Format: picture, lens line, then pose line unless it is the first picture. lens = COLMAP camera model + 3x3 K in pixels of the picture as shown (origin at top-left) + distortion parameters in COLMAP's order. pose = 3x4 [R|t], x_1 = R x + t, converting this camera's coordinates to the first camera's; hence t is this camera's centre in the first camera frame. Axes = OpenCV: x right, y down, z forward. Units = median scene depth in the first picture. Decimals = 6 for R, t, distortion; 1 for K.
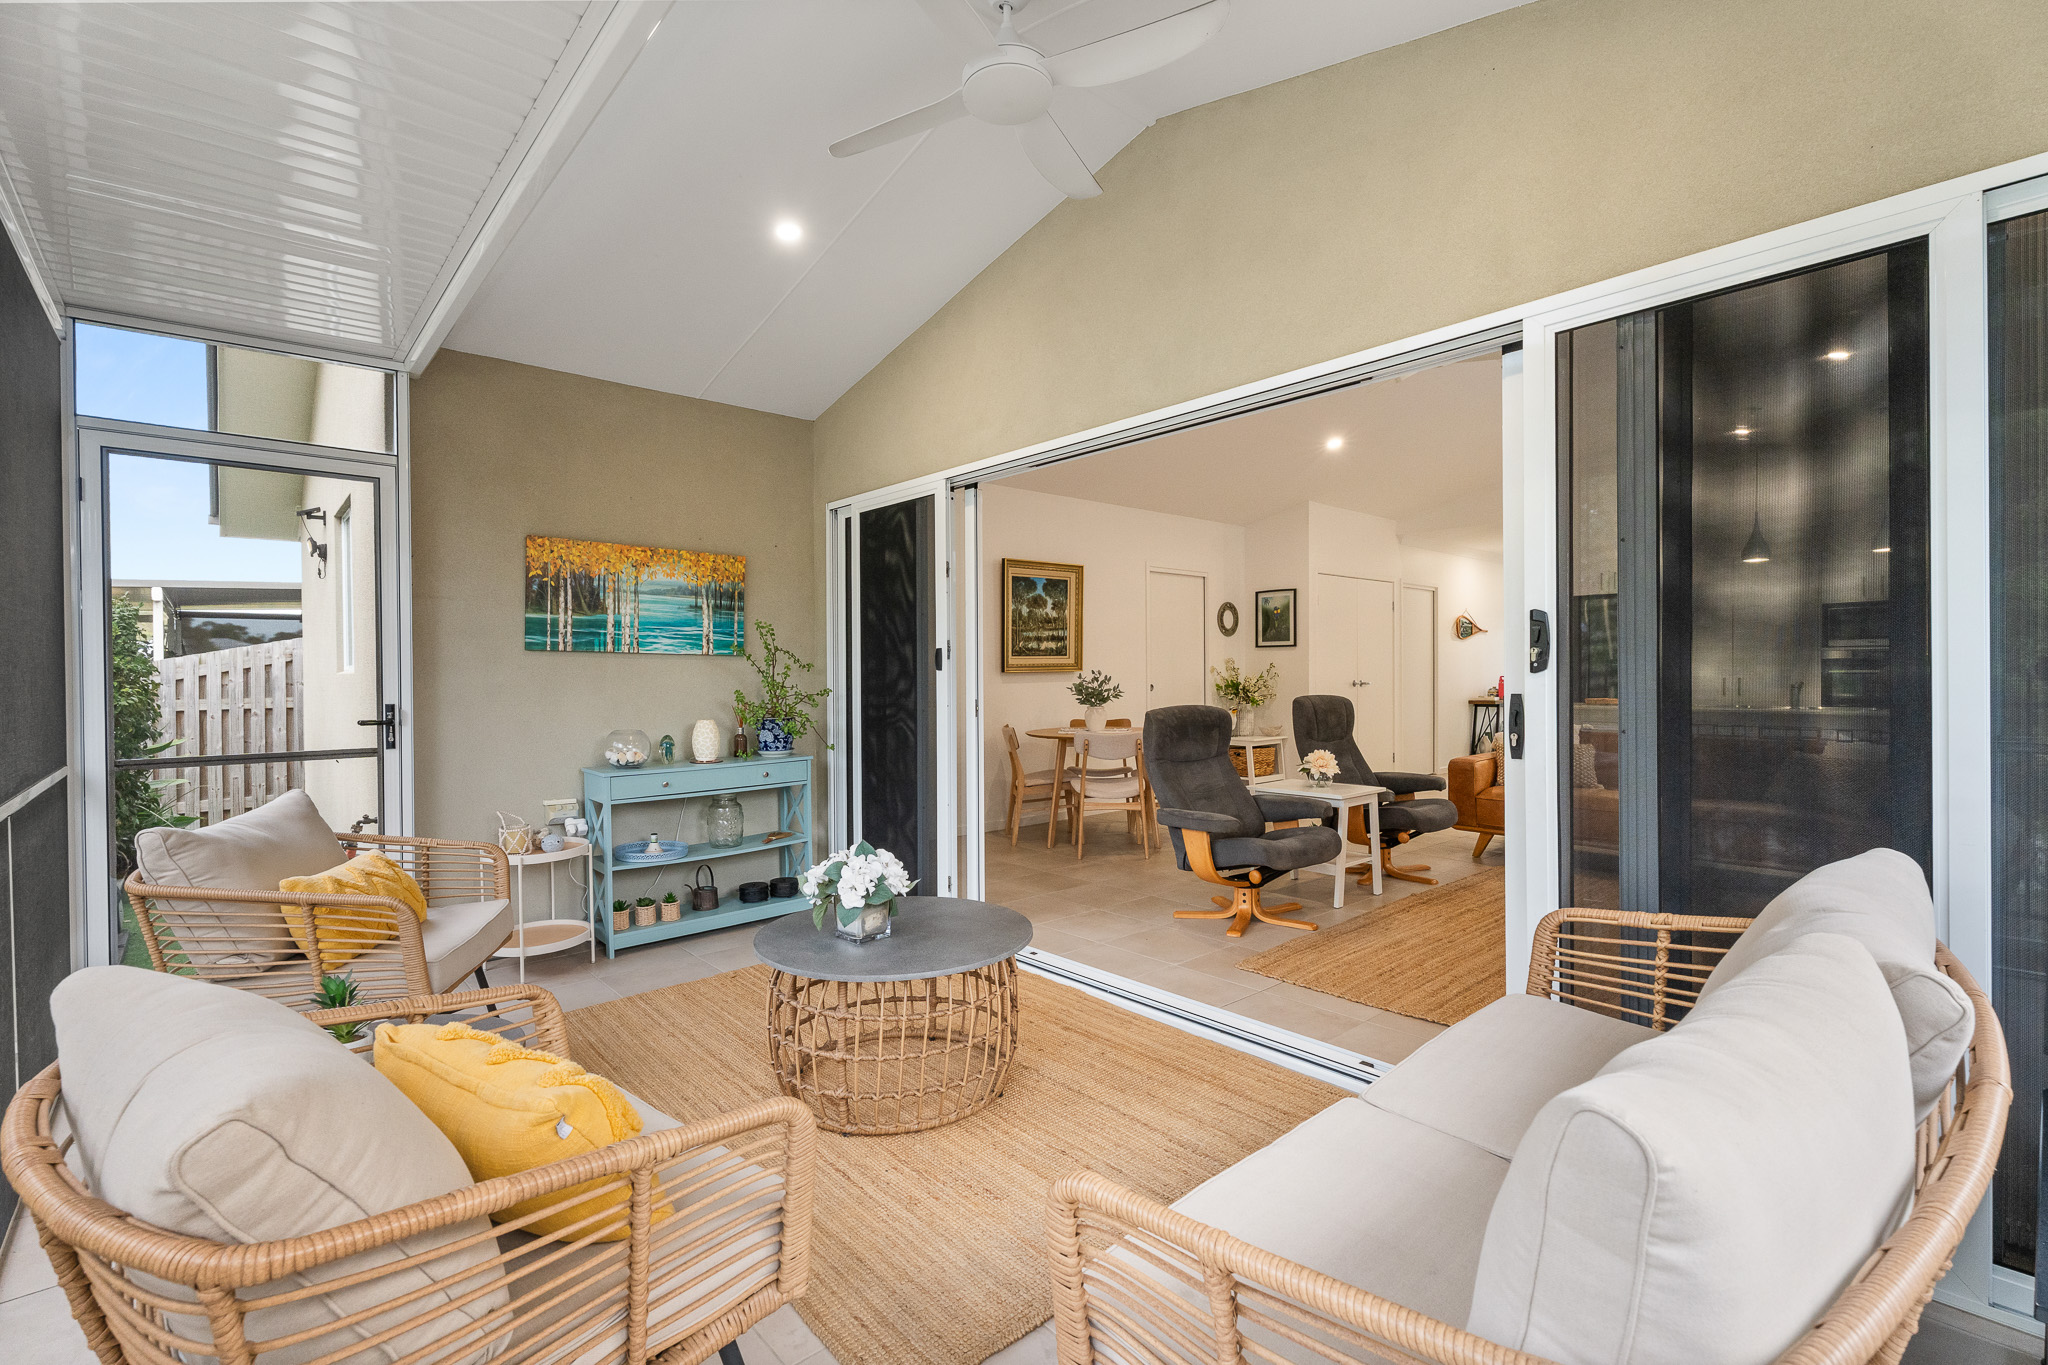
lens RADIAL K [[911.0, 0, 1016.6], [0, 911.0, 683.8], [0, 0, 1]] dist [0.002237, -0.001451]
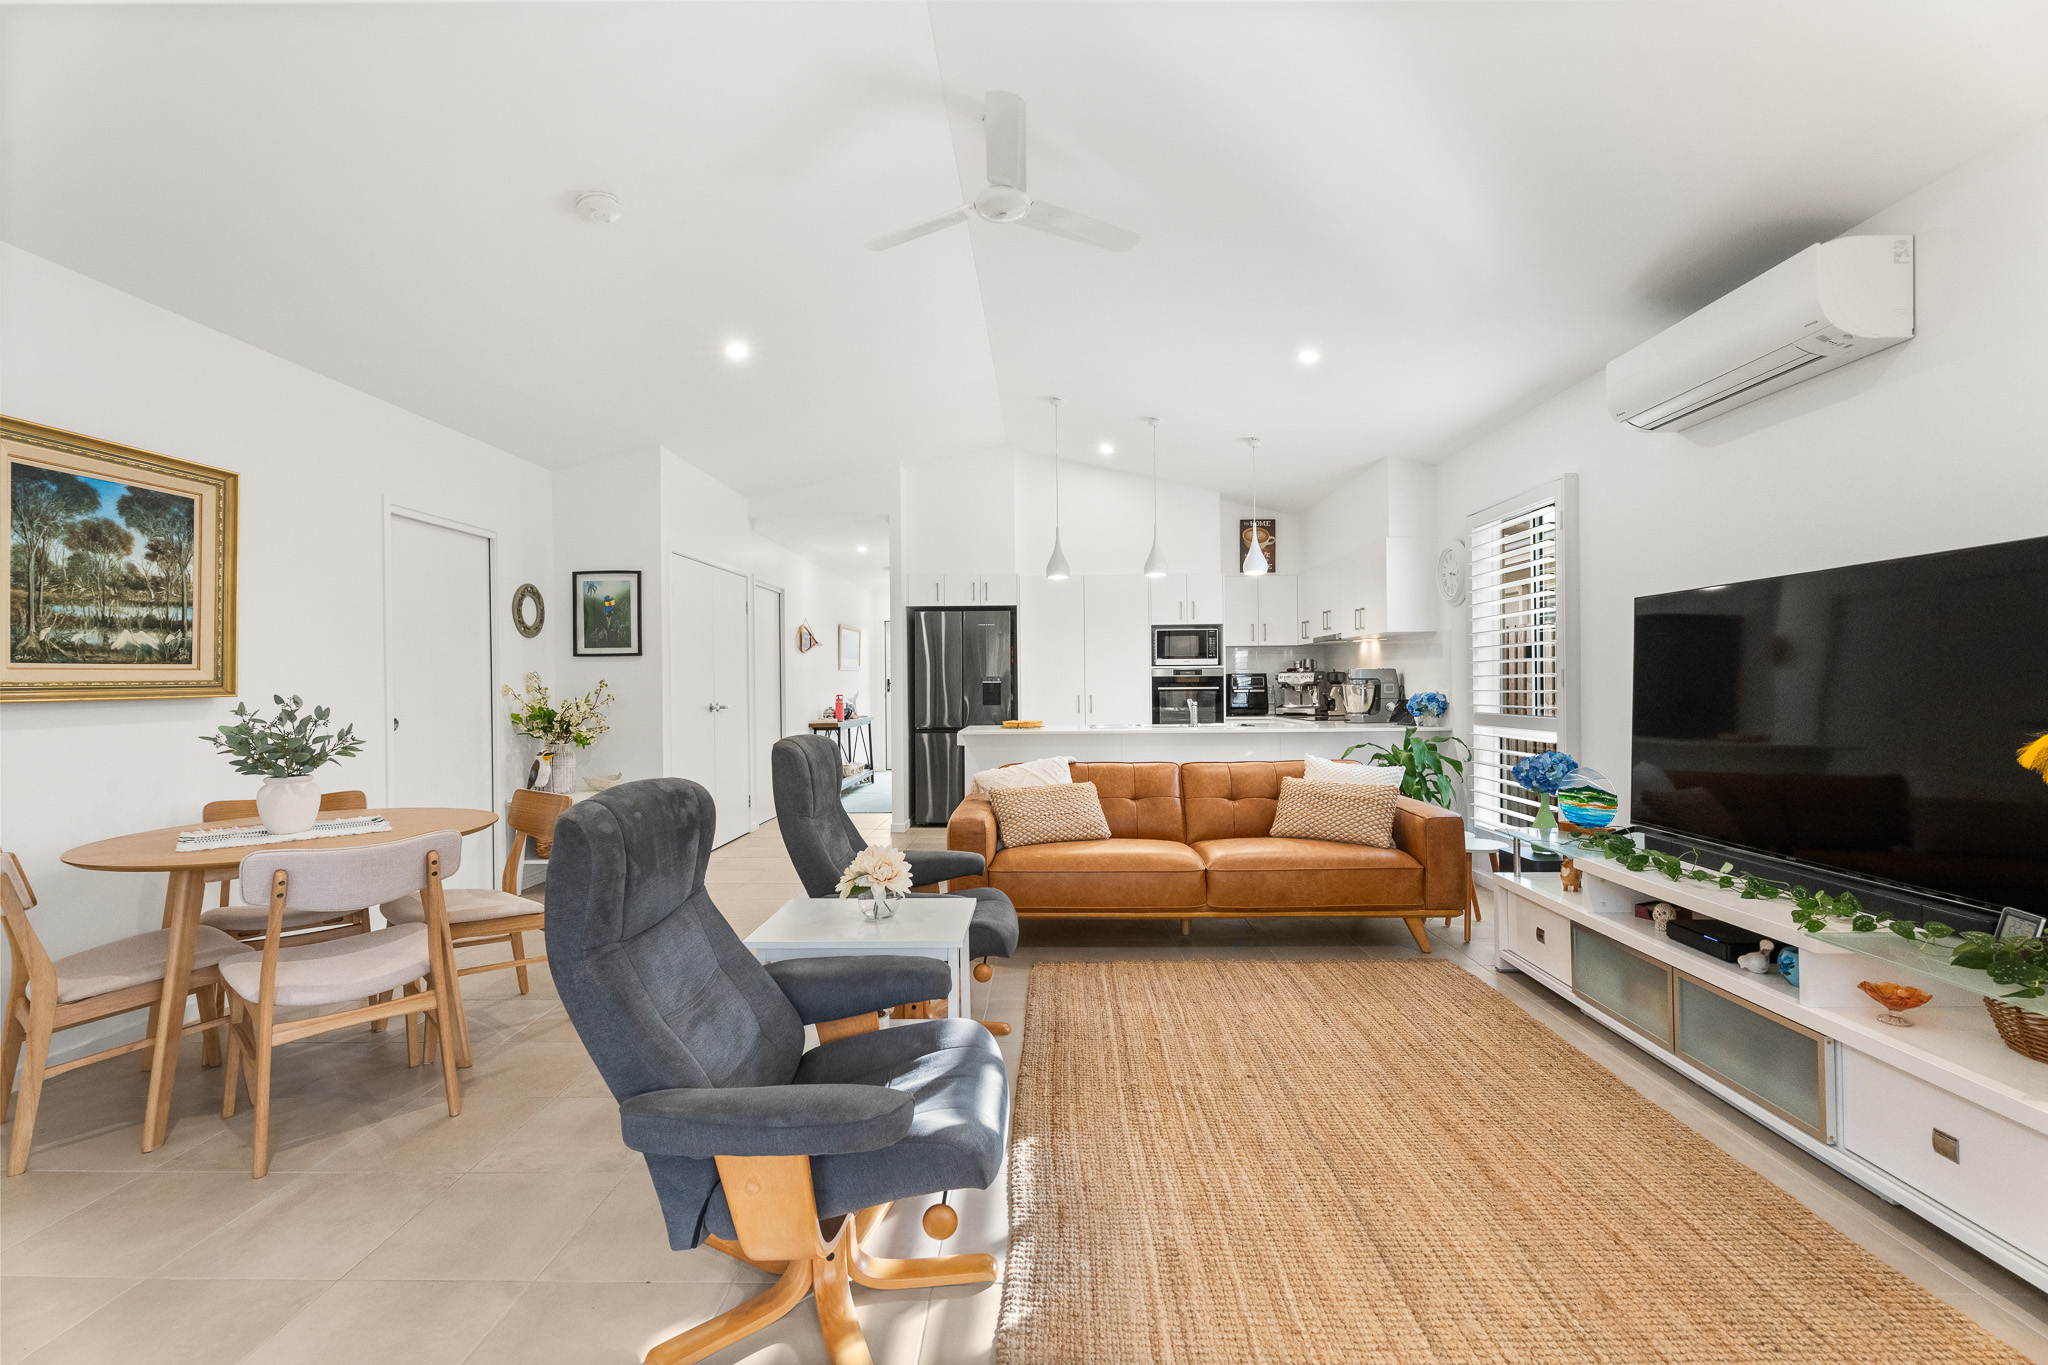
lens RADIAL K [[911.0, 0, 1032.3], [0, 911.0, 685.0], [0, 0, 1]] dist [0.002237, -0.001451]
pose [[0.679043, -0.002665, 0.734094, 0.005358], [0.015525, 0.999822, -0.010731, -0.008675], [-0.733935, 0.018684, 0.678963, 0.381880]]
